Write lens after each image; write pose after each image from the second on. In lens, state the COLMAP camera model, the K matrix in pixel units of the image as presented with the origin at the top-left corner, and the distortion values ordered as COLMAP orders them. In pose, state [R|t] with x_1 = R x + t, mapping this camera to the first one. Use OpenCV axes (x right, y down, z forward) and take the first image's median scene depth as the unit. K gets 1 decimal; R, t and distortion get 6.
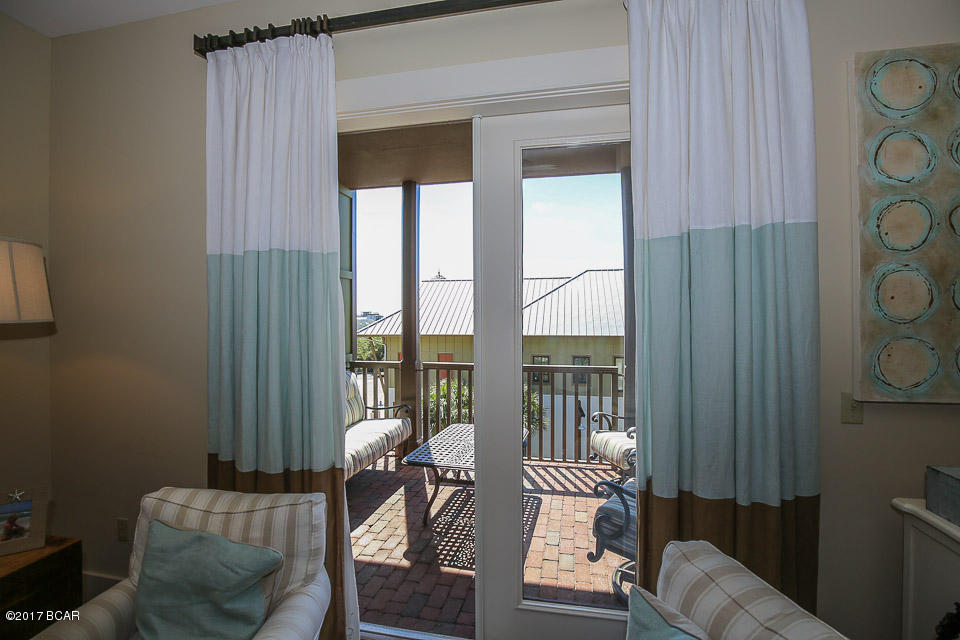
lens RADIAL K [[438.9, 0, 485.0], [0, 438.9, 318.6], [0, 0, 1]] dist [-0.035897, 0.006095]
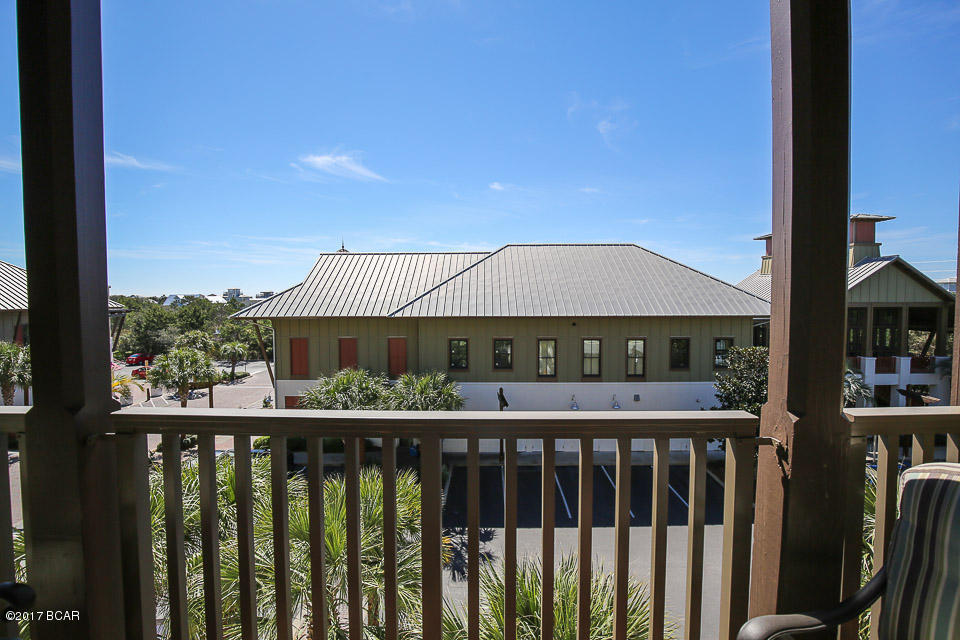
lens RADIAL K [[438.9, 0, 485.0], [0, 438.9, 318.6], [0, 0, 1]] dist [-0.035897, 0.006095]
pose [[0.981735, -0.009160, 0.190033, 0.011442], [0.000793, 0.999029, 0.044054, 0.003969], [-0.190252, -0.043099, 0.980789, 0.117909]]
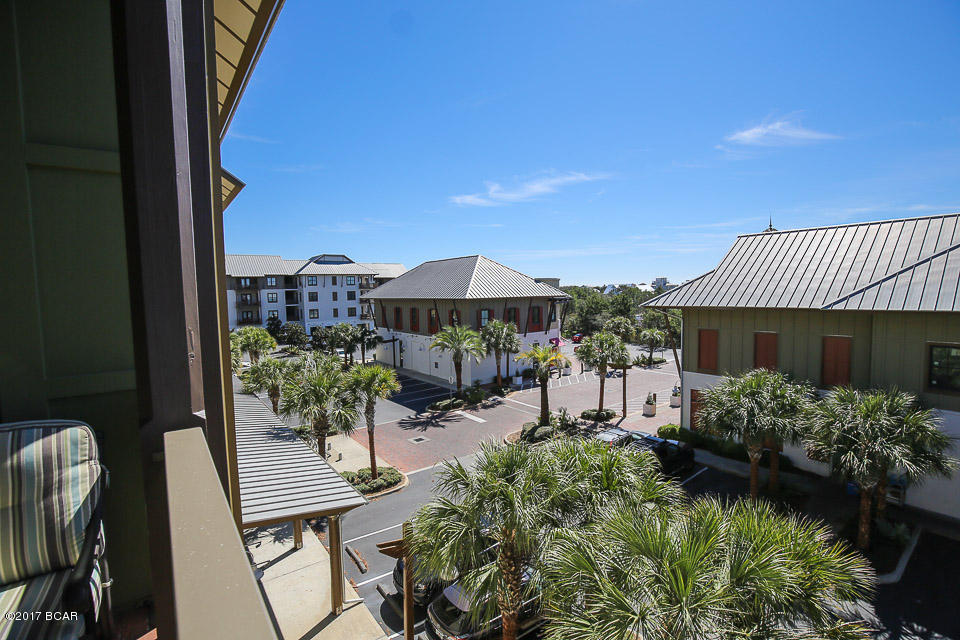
lens RADIAL K [[438.9, 0, 485.0], [0, 438.9, 318.6], [0, 0, 1]] dist [-0.035897, 0.006095]
pose [[0.752923, 0.029690, -0.657439, 0.031969], [0.015765, 0.997881, 0.063119, 0.003086], [0.657920, -0.057889, 0.750860, 0.163072]]
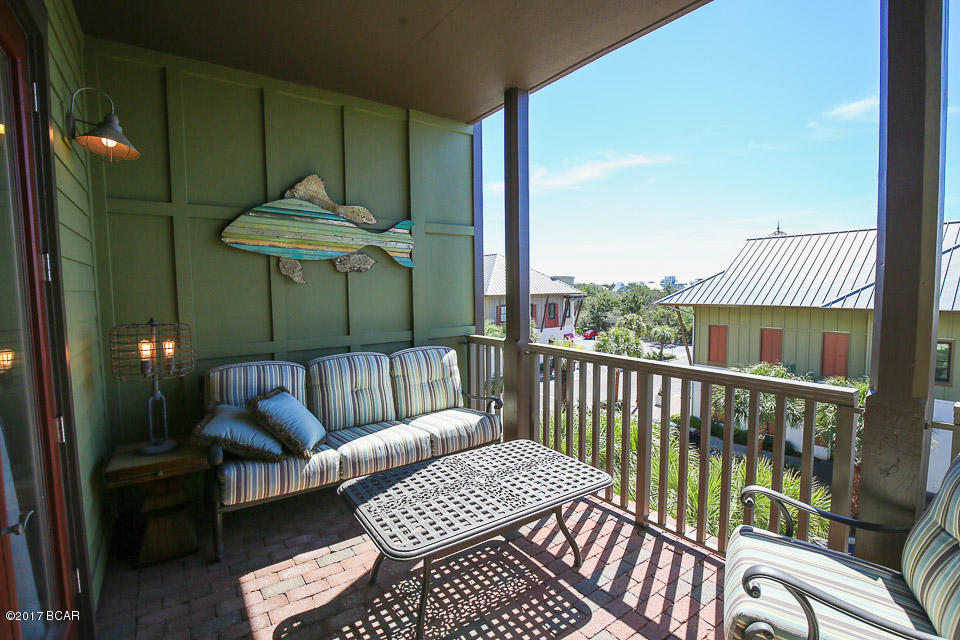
lens RADIAL K [[438.9, 0, 485.0], [0, 438.9, 318.6], [0, 0, 1]] dist [-0.035897, 0.006095]
pose [[0.741987, 0.041820, -0.669108, 0.051537], [0.007442, 0.997477, 0.070596, 0.001395], [0.670373, -0.057361, 0.739804, 0.075588]]
